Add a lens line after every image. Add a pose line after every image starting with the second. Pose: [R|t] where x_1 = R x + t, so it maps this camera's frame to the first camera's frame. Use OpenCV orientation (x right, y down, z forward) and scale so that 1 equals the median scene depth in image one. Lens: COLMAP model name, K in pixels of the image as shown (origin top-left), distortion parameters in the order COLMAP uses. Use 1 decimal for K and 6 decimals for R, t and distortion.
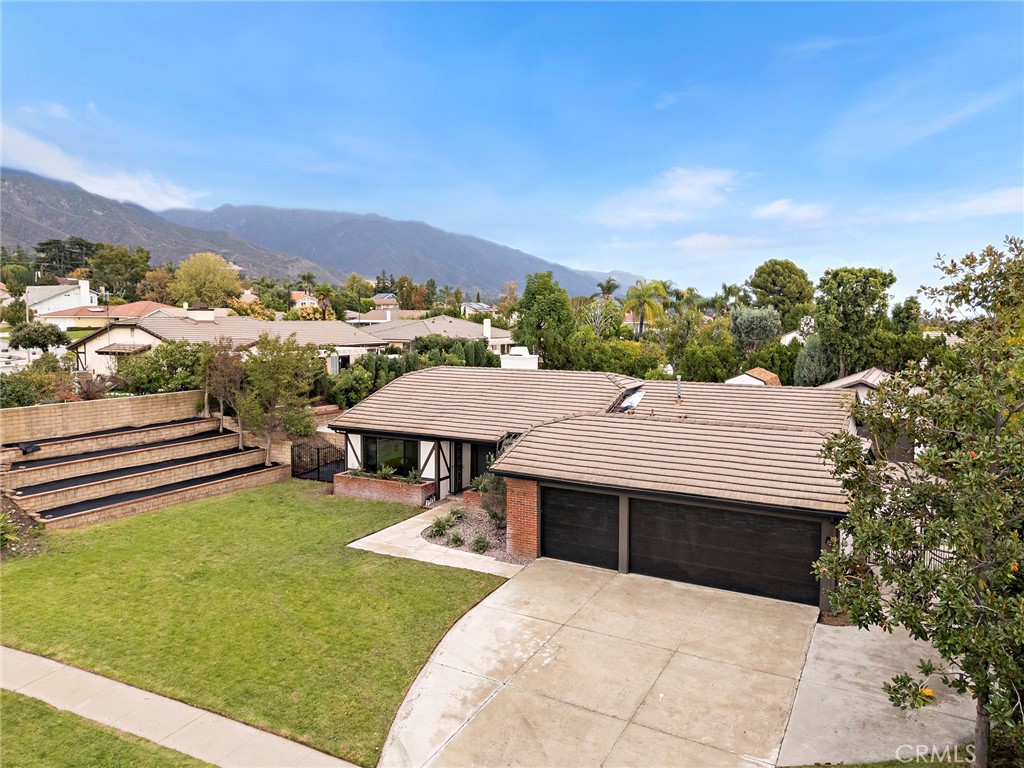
lens RADIAL K [[745.1, 0, 512.0], [0, 745.1, 384.0], [0, 0, 1]] dist [0.066689, -0.064601]
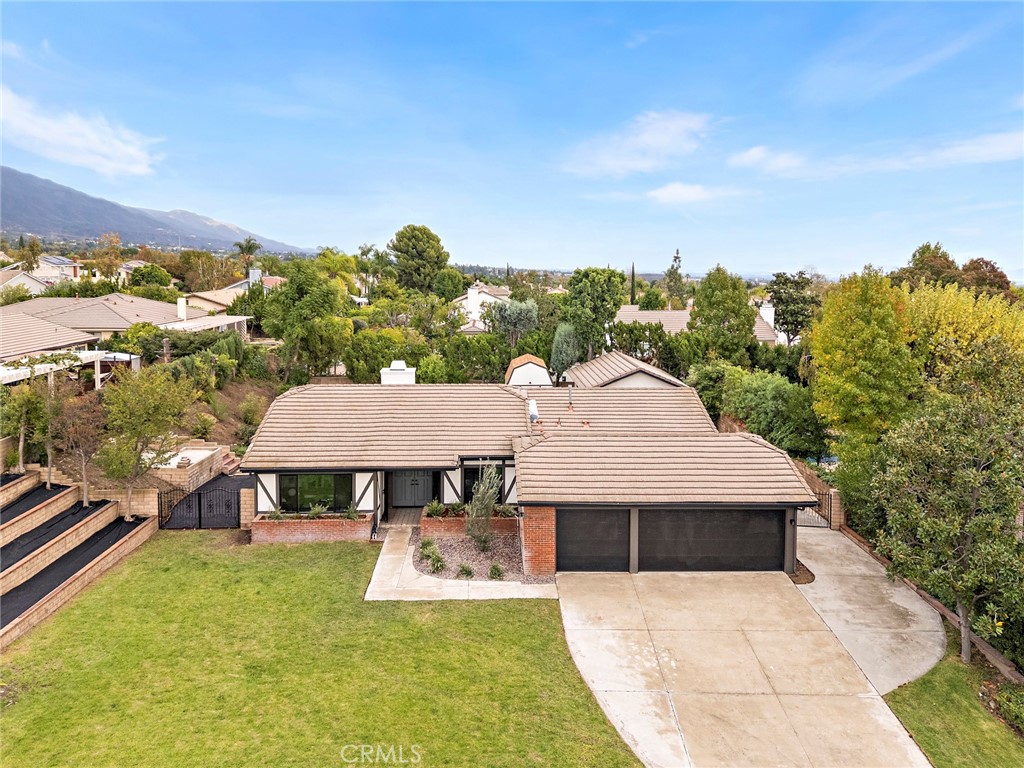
lens RADIAL K [[762.7, 0, 511.6], [0, 762.7, 327.8], [0, 0, 1]] dist [0.051305, -0.034993]
pose [[0.861728, -0.040954, 0.505715, -0.595232], [0.044880, 0.998983, 0.004427, -0.146124], [-0.505382, 0.018882, 0.862689, 0.032461]]
